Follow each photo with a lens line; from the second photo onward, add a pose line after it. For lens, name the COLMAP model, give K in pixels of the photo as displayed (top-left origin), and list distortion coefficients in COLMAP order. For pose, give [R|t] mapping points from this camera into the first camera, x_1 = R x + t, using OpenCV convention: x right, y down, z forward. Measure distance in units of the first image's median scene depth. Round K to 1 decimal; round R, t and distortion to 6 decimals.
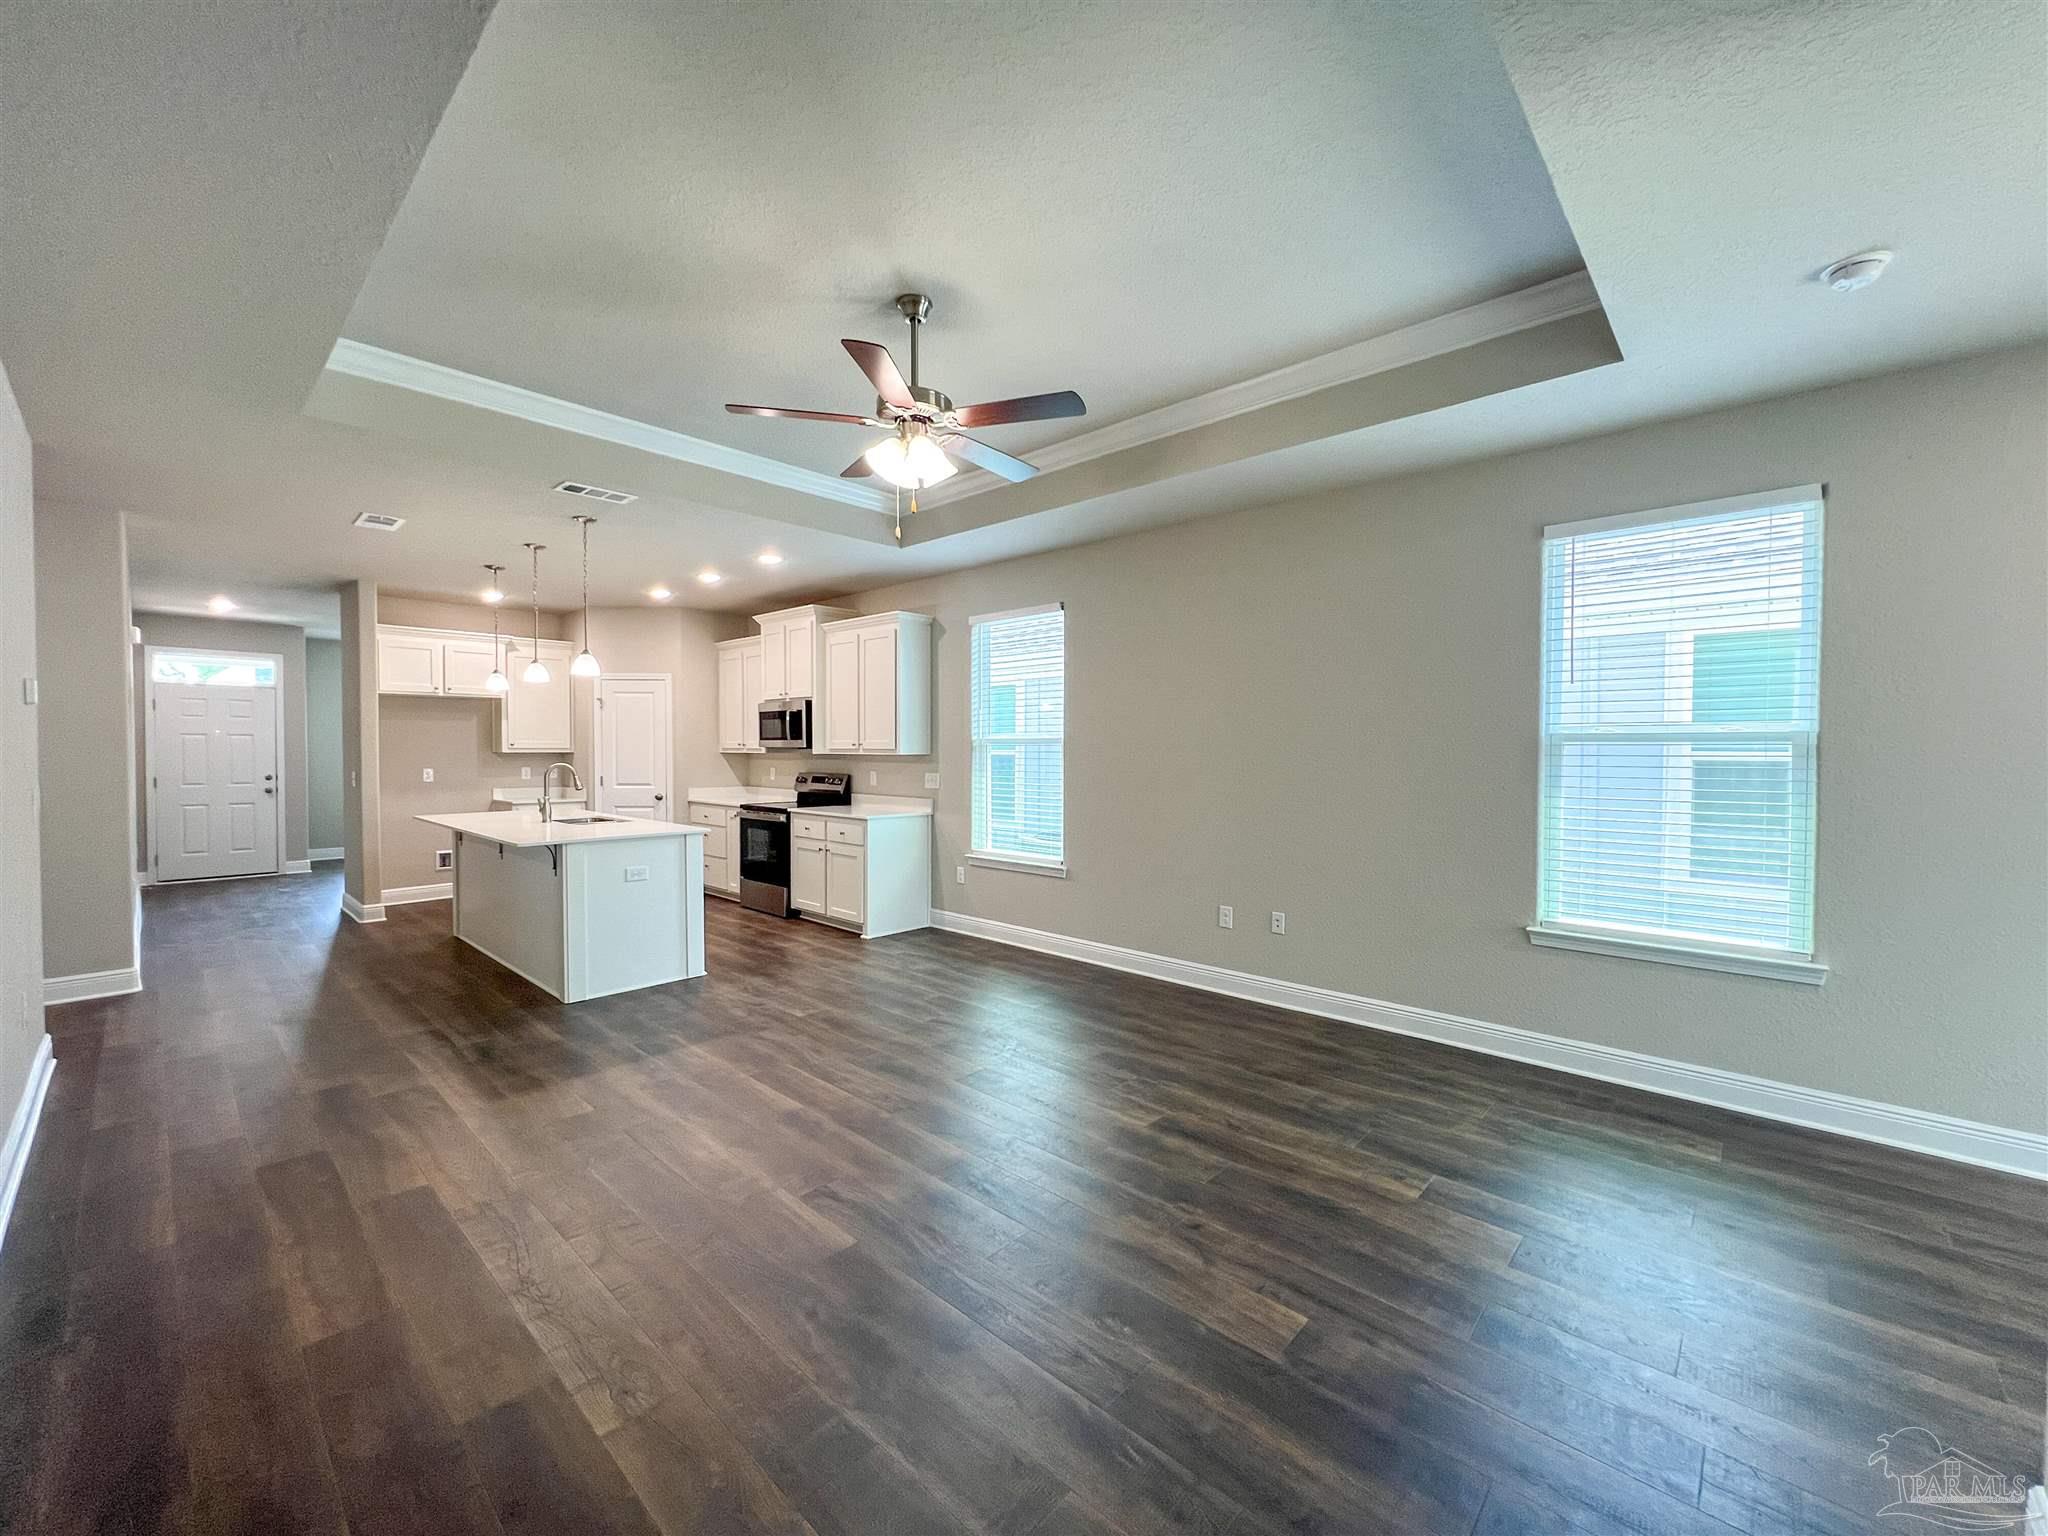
lens RADIAL K [[817.6, 0, 1023.0], [0, 817.6, 764.4], [0, 0, 1]] dist [-0.000197, 0.000071]
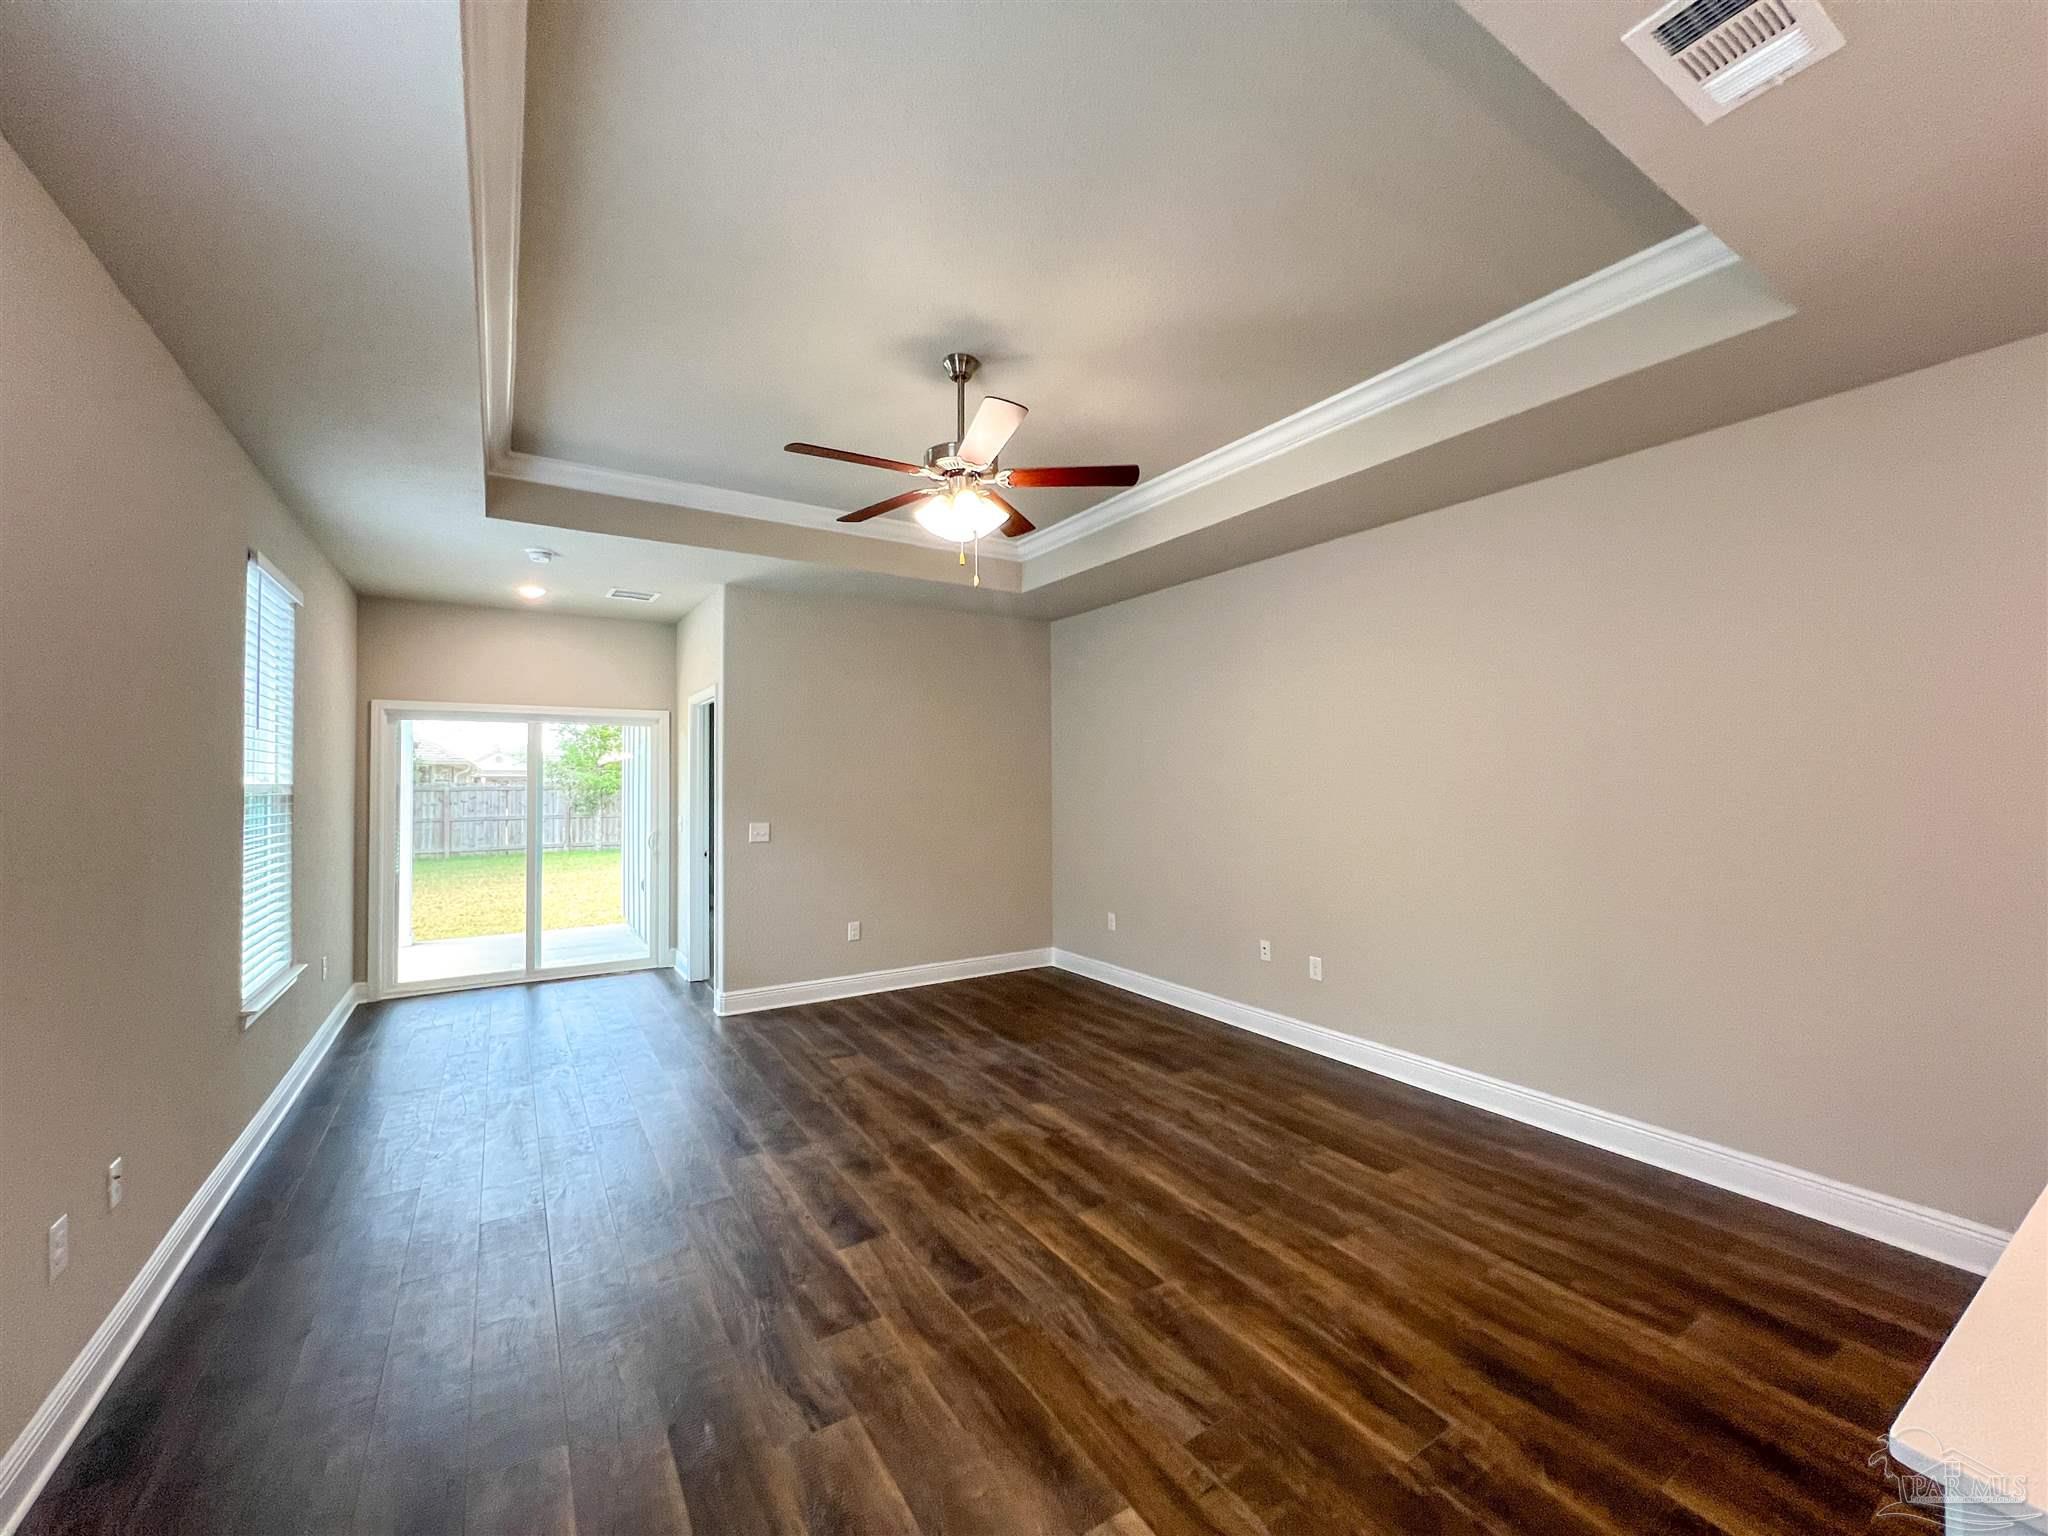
lens RADIAL K [[817.6, 0, 1023.0], [0, 817.6, 764.4], [0, 0, 1]] dist [-0.000197, 0.000071]
pose [[-0.966917, 0.008500, 0.254949, -0.202842], [0.008668, 0.999962, -0.000465, -0.027241], [-0.254943, 0.001760, -0.966954, 0.860379]]
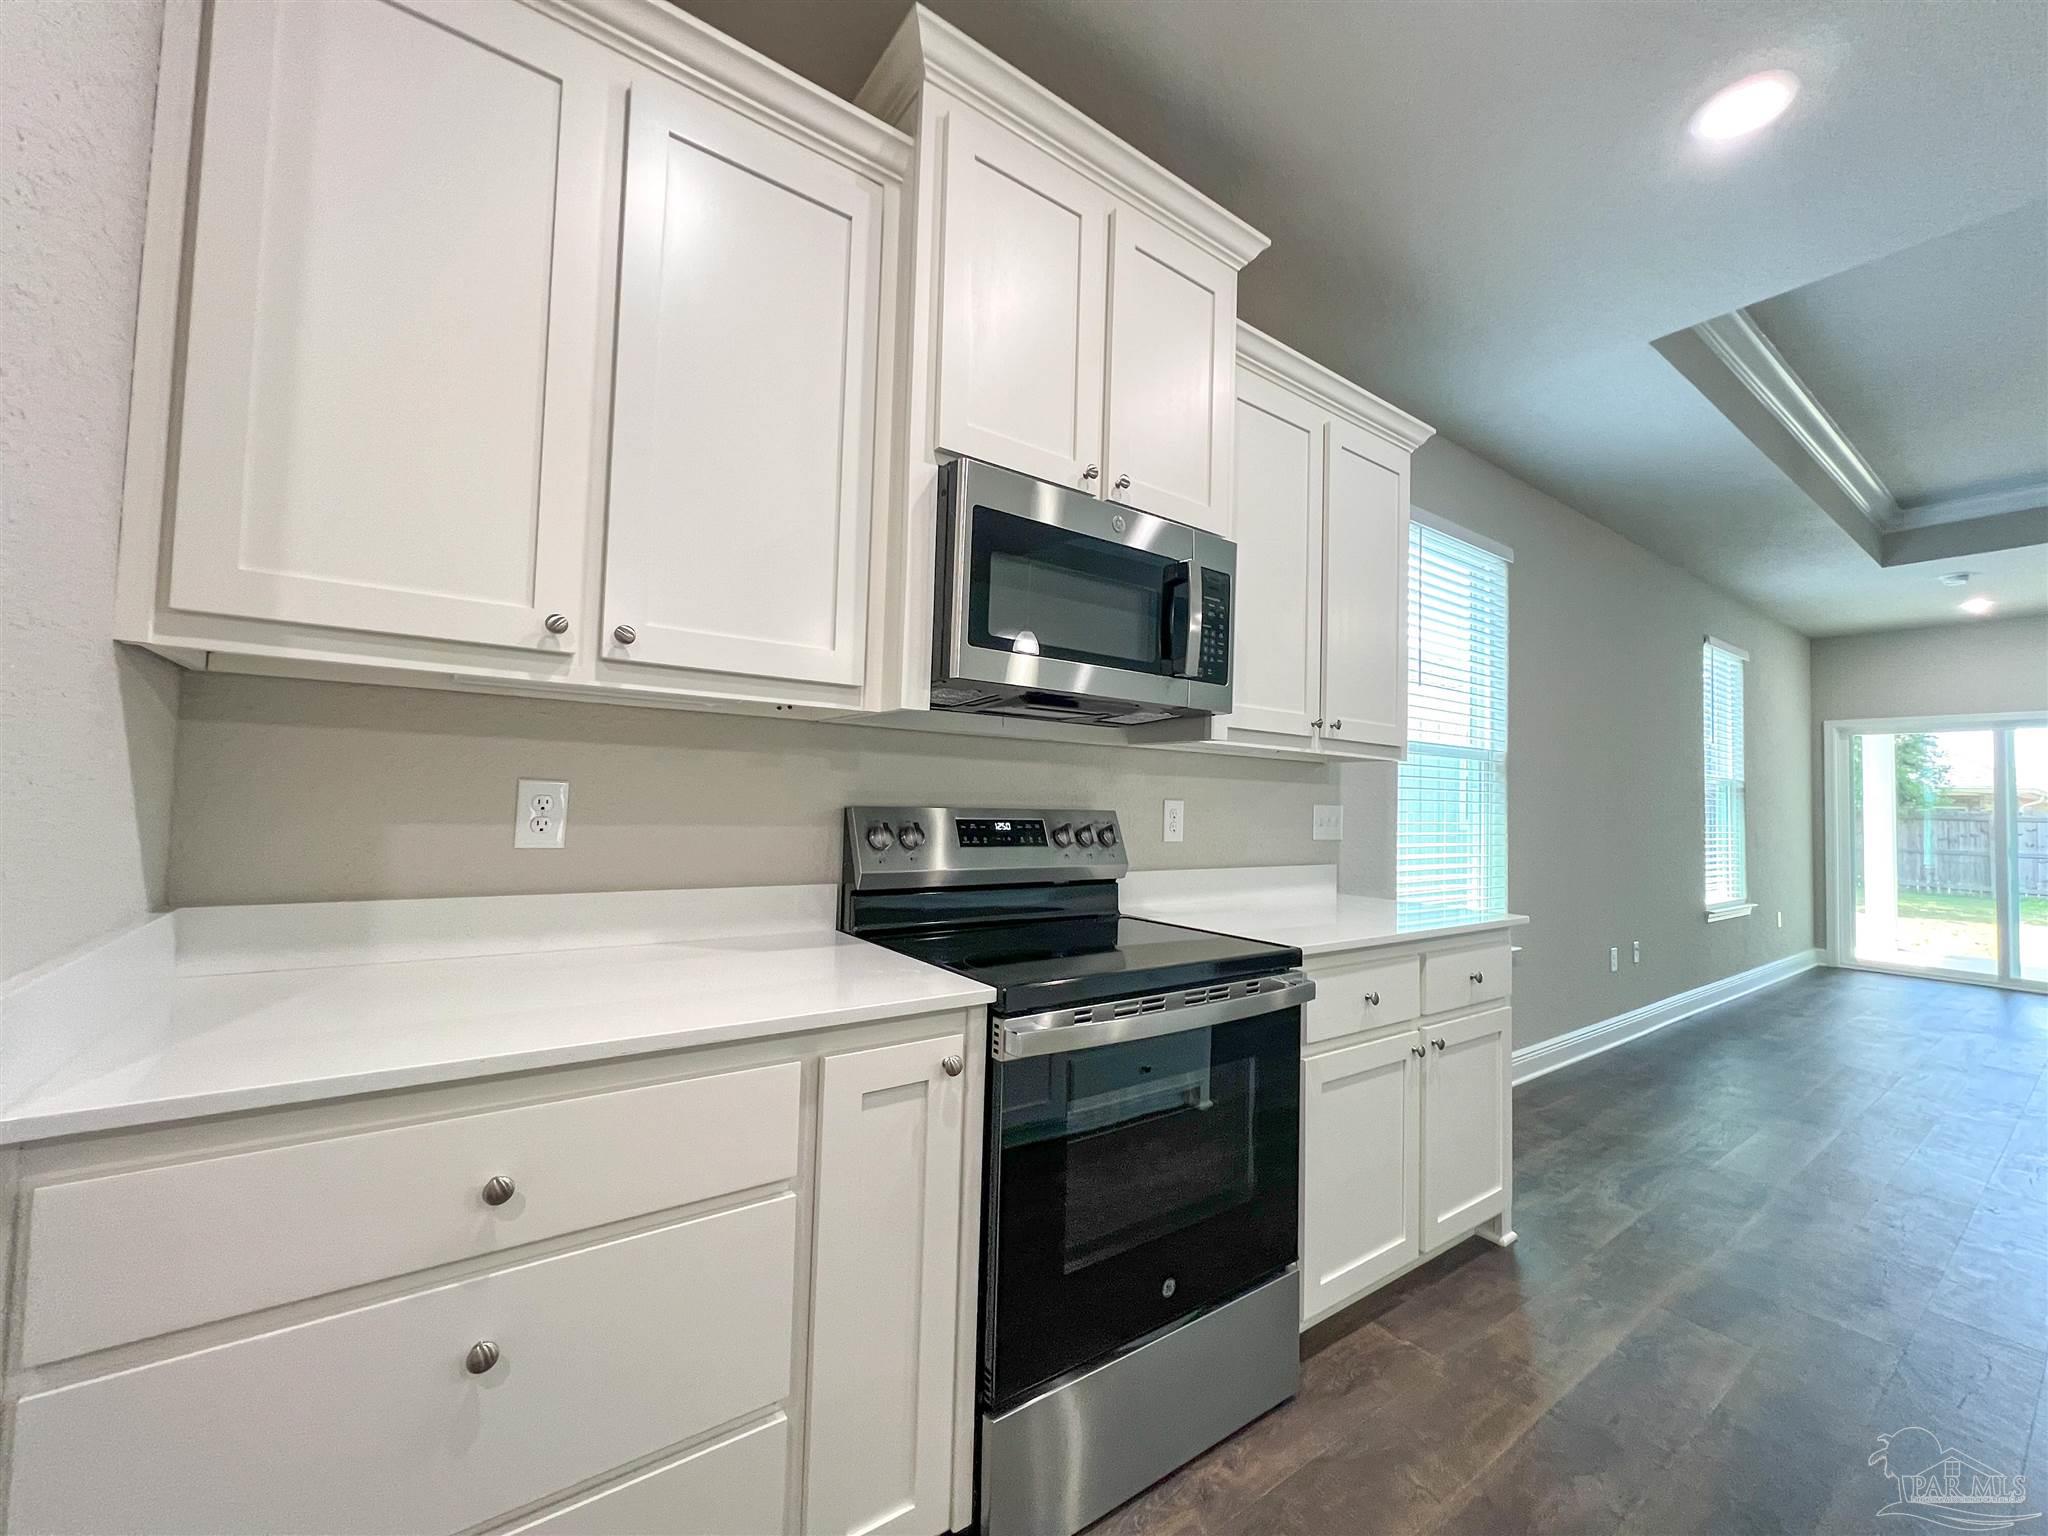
lens RADIAL K [[817.6, 0, 1023.0], [0, 817.6, 764.4], [0, 0, 1]] dist [-0.000197, 0.000071]
pose [[0.197332, 0.045643, 0.979274, -0.542970], [-0.008264, 0.998958, -0.044896, 0.009070], [-0.980302, 0.000766, 0.197504, 1.004965]]
